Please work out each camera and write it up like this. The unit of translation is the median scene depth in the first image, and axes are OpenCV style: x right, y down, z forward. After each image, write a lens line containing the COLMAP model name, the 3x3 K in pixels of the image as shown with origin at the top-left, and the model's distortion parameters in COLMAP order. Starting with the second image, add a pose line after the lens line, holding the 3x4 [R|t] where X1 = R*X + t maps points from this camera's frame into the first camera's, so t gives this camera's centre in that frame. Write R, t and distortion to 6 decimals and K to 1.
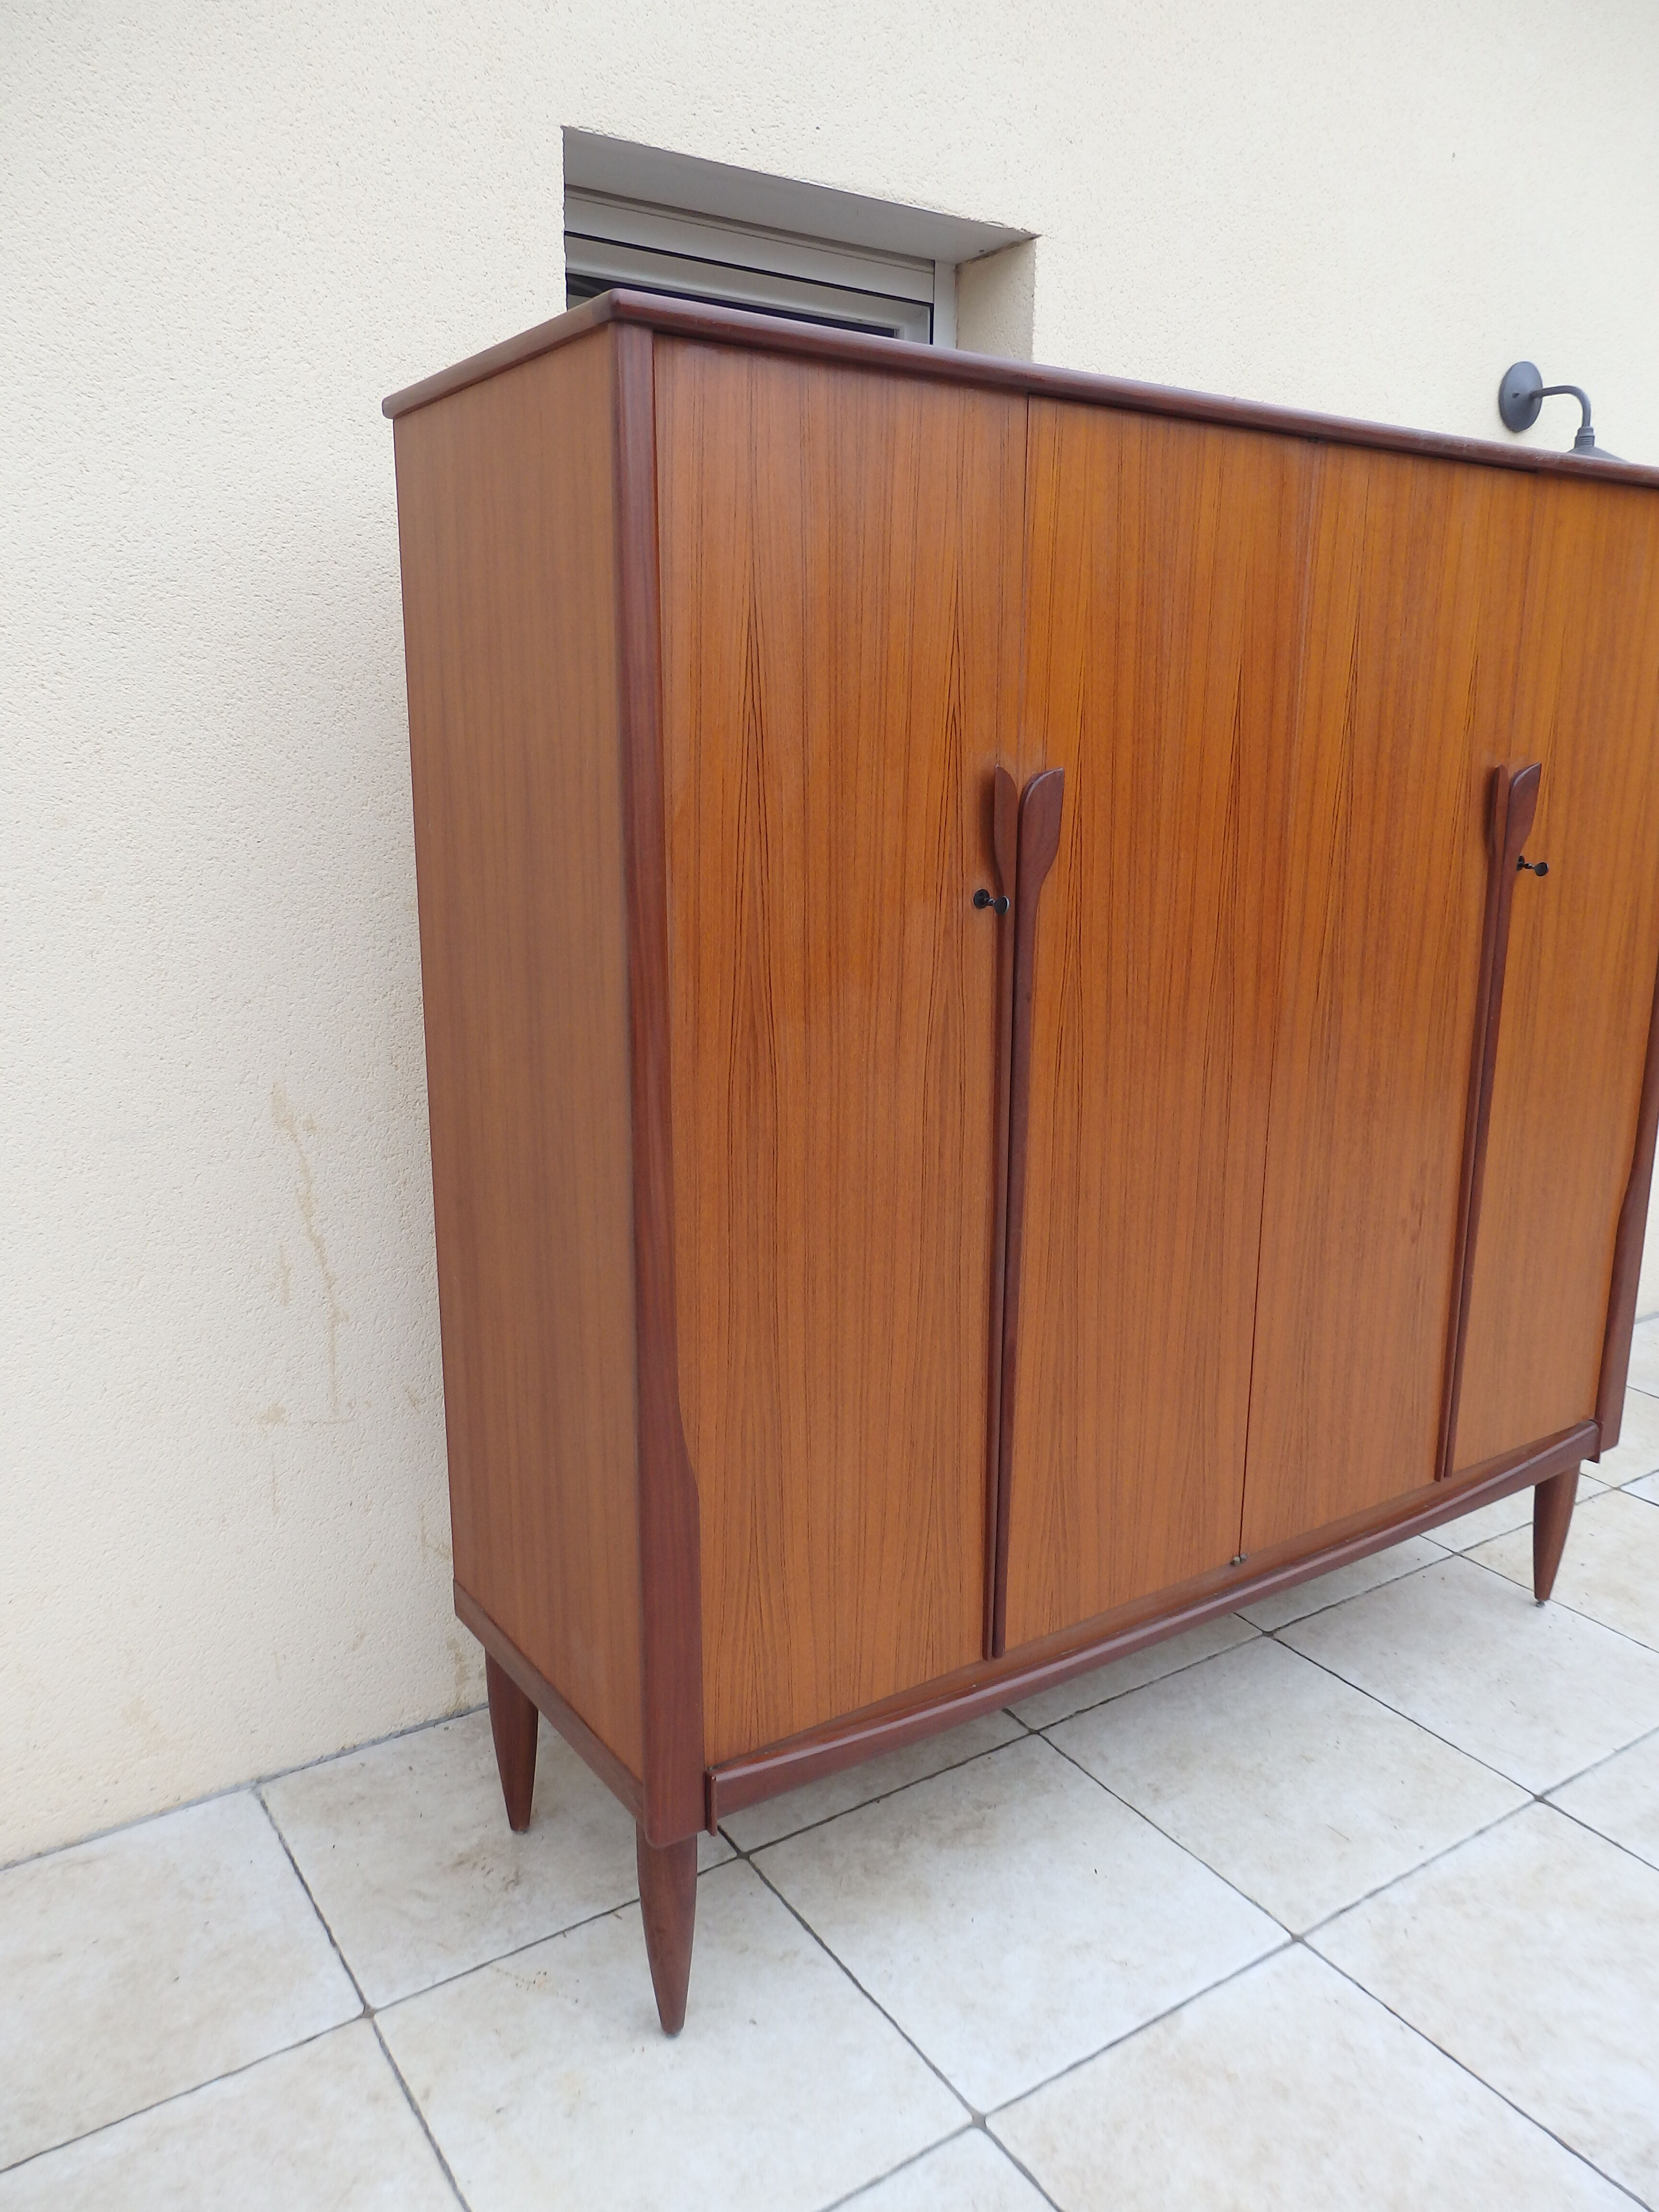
lens RADIAL K [[1619.2, 0, 821.0], [0, 1619.2, 1118.9], [0, 0, 1]] dist [0.004186, 0.009625]
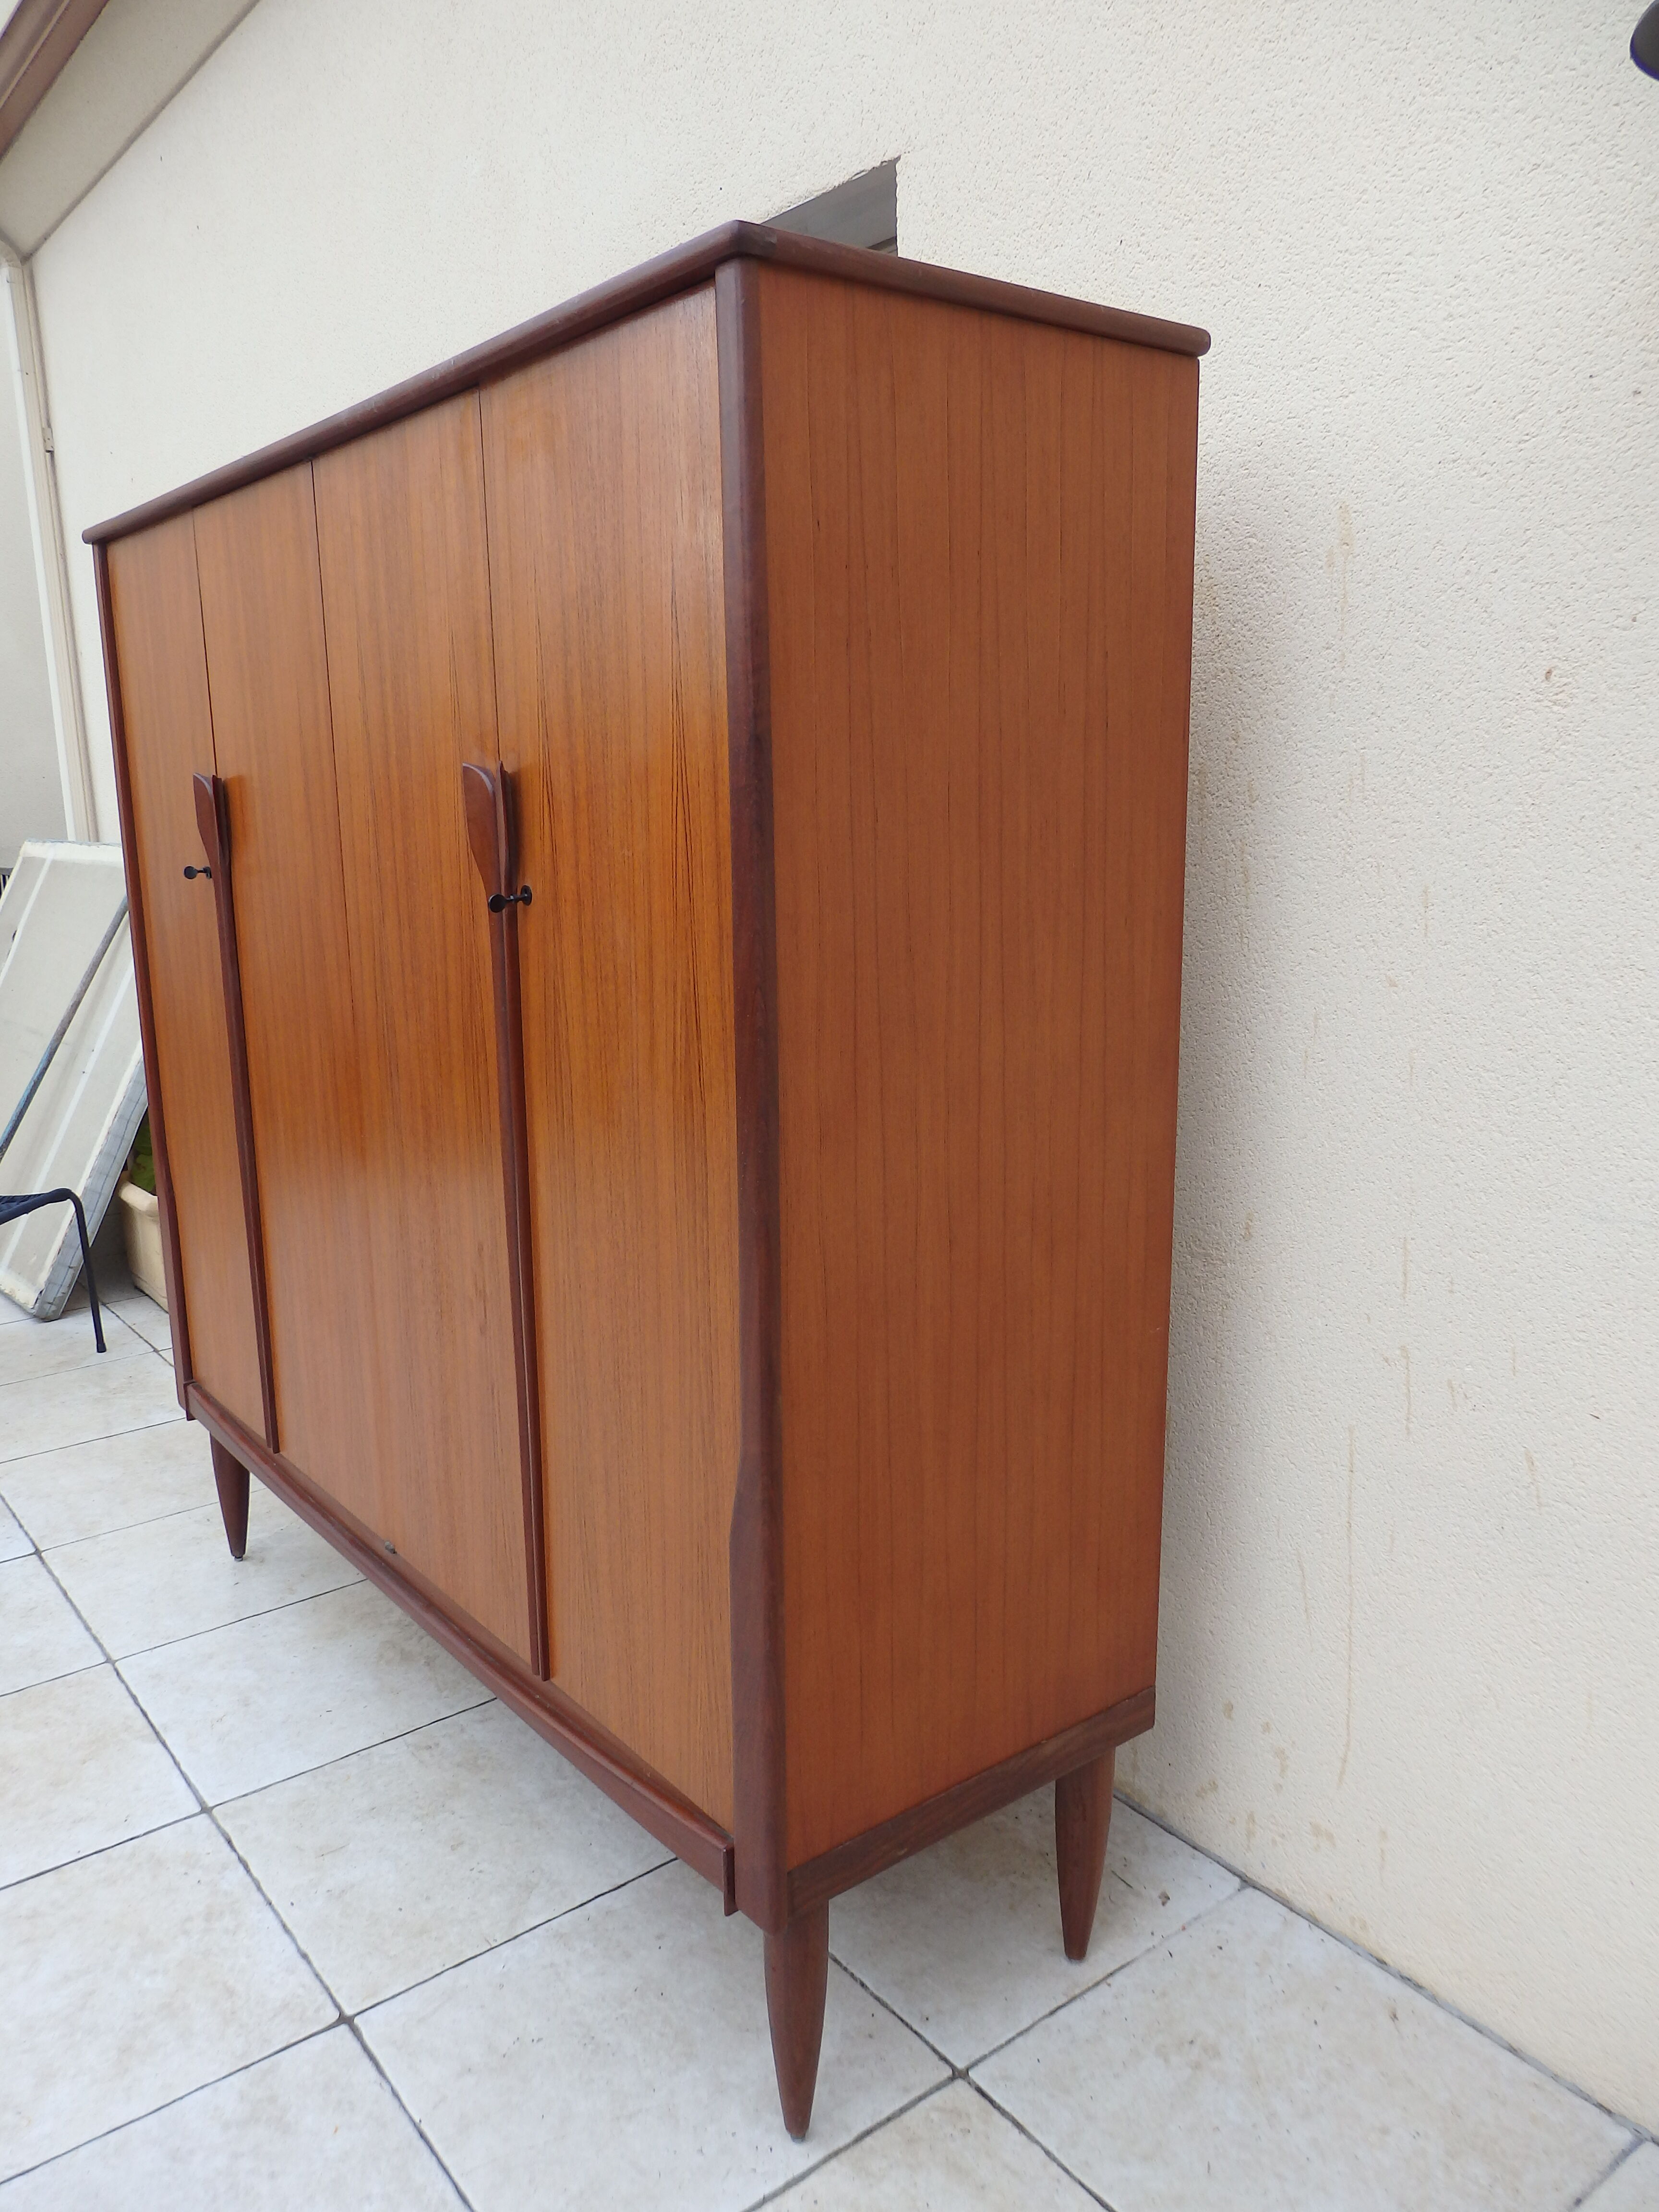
lens RADIAL K [[1619.2, 0, 821.0], [0, 1619.2, 1118.9], [0, 0, 1]] dist [0.004186, 0.009625]
pose [[0.075219, 0.196633, -0.977588, 1.342858], [-0.212444, 0.961018, 0.176954, -0.247657], [0.974274, 0.194373, 0.114061, 1.202860]]
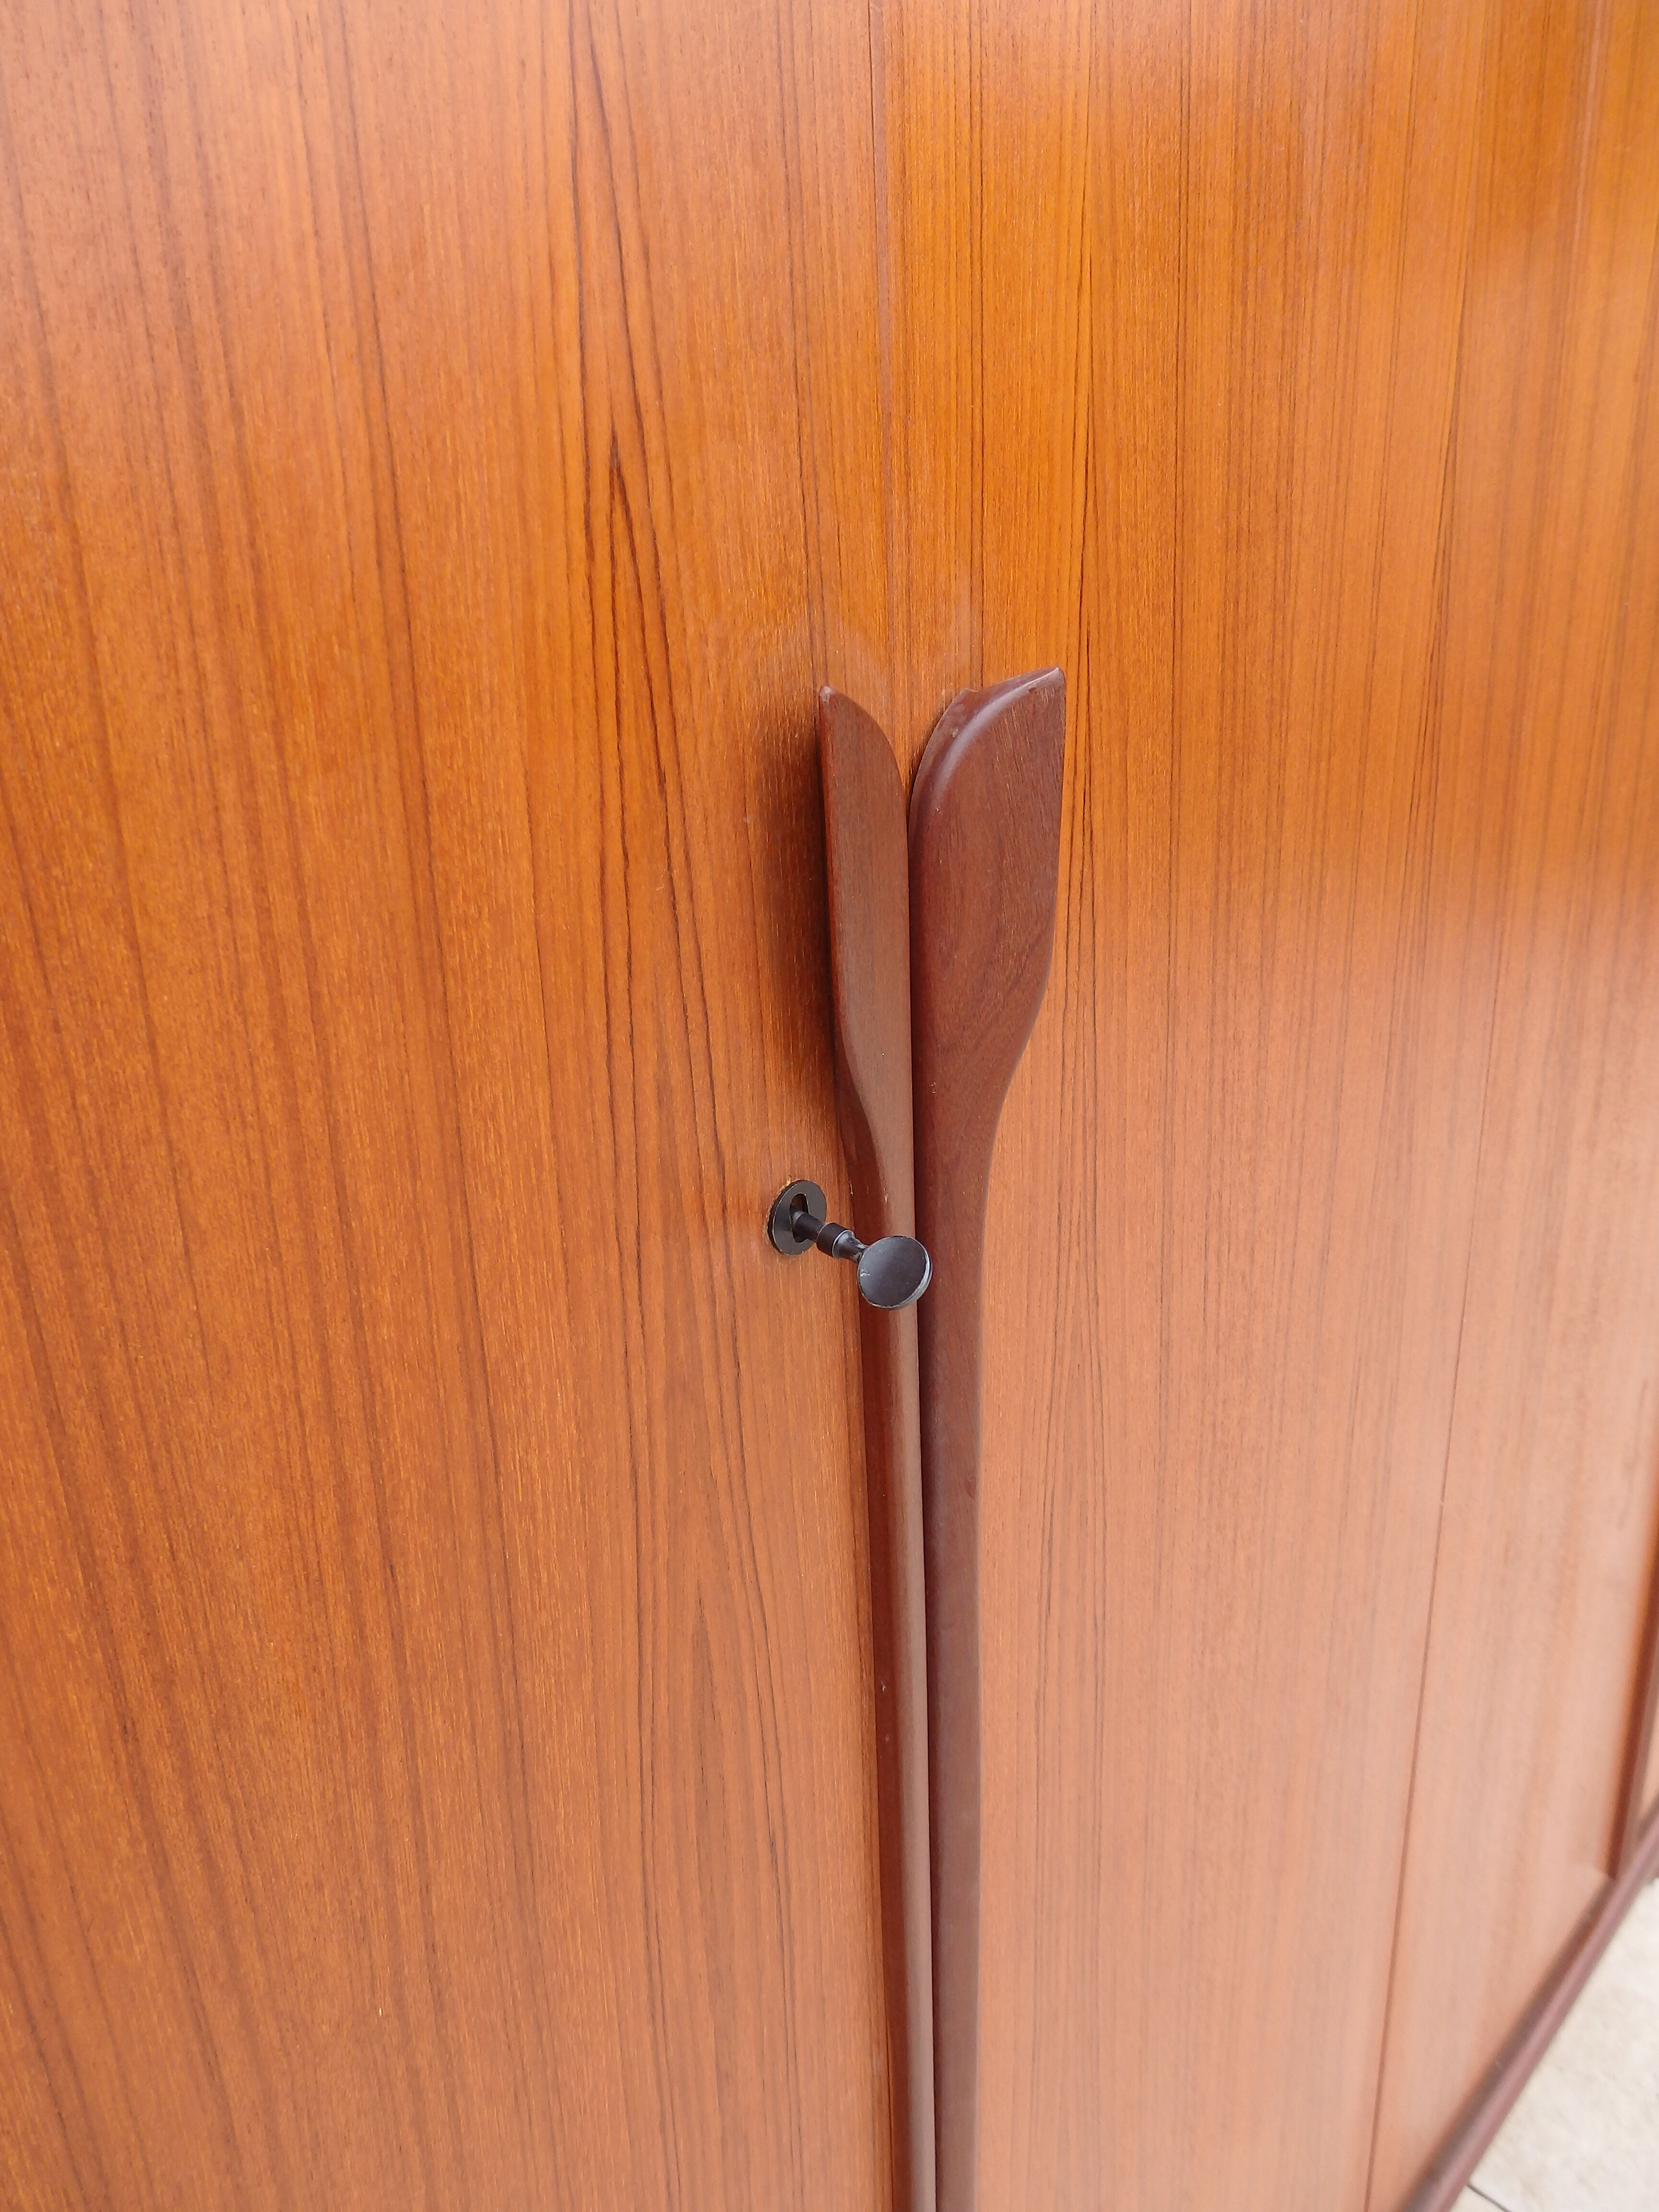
lens RADIAL K [[1615.2, 0, 829.5], [0, 1615.2, 1106.0], [0, 0, 1]] dist [0.008940, -0.007276]
pose [[0.972903, -0.114355, 0.200953, 0.048356], [0.086984, 0.986304, 0.140140, -0.164283], [-0.214226, -0.118863, 0.969525, 0.659103]]
